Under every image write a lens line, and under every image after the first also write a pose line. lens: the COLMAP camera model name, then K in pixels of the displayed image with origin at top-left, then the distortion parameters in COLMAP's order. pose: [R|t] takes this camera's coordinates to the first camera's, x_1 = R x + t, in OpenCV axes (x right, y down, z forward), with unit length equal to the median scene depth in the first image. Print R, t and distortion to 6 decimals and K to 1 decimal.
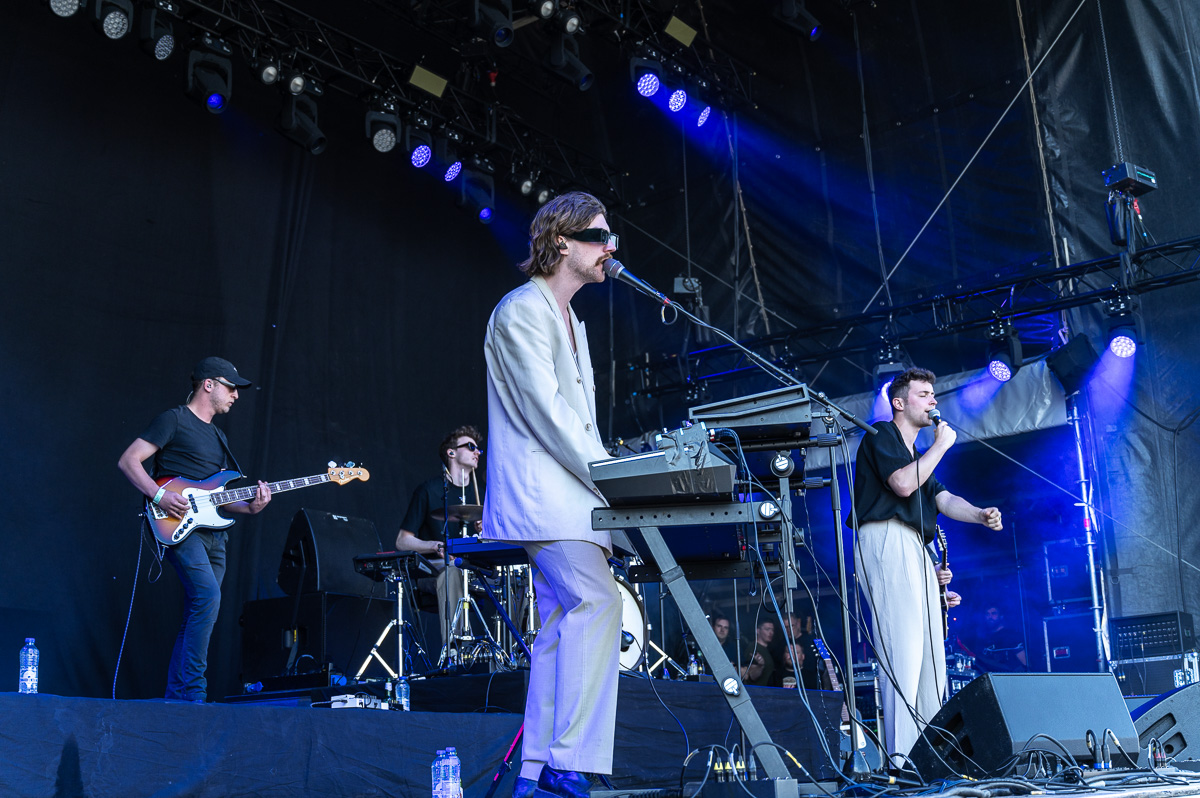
lens RADIAL K [[1488.5, 0, 600.0], [0, 1488.5, 399.0], [0, 0, 1]] dist [-0.099160, -0.032832]
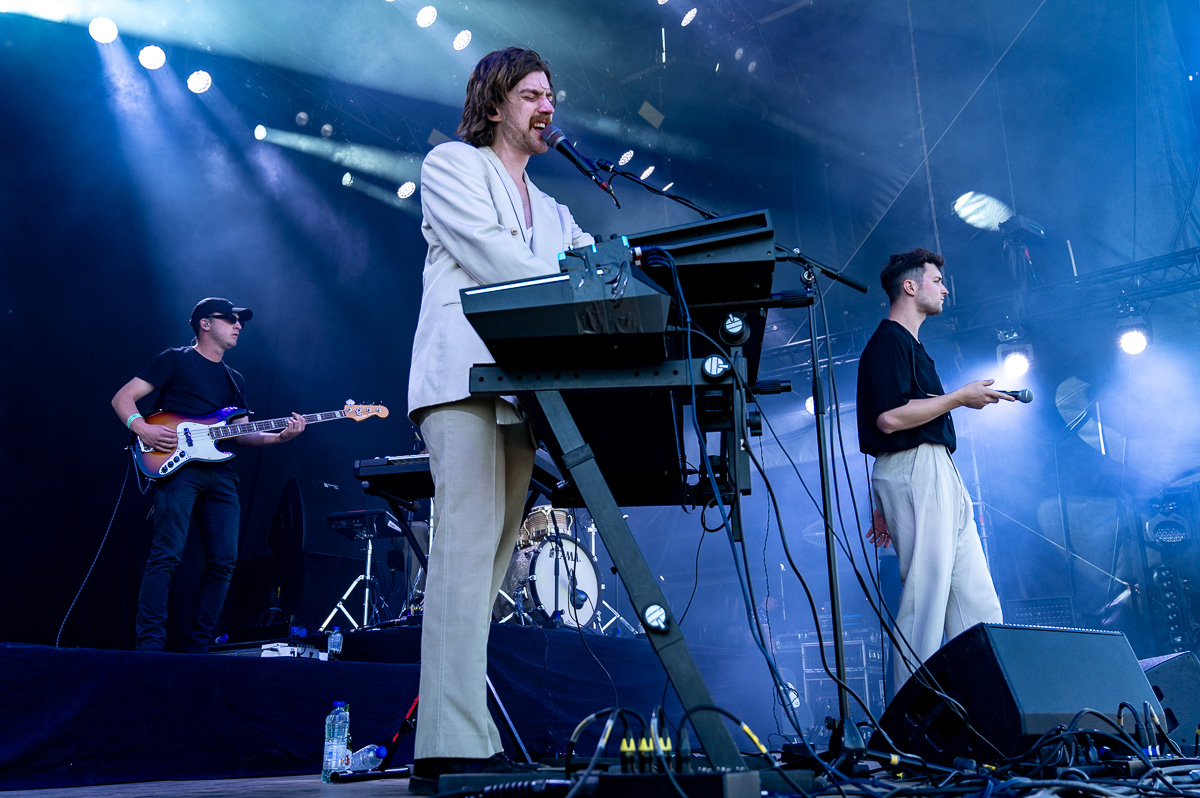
lens RADIAL K [[964.0, 0, 624.1], [0, 964.0, 398.7], [0, 0, 1]] dist [0.003047, 0.081936]
pose [[0.999561, 0.024465, 0.016684, 0.040543], [-0.023232, 0.997241, -0.070502, 0.079797], [-0.018363, 0.070084, 0.997372, 0.352185]]
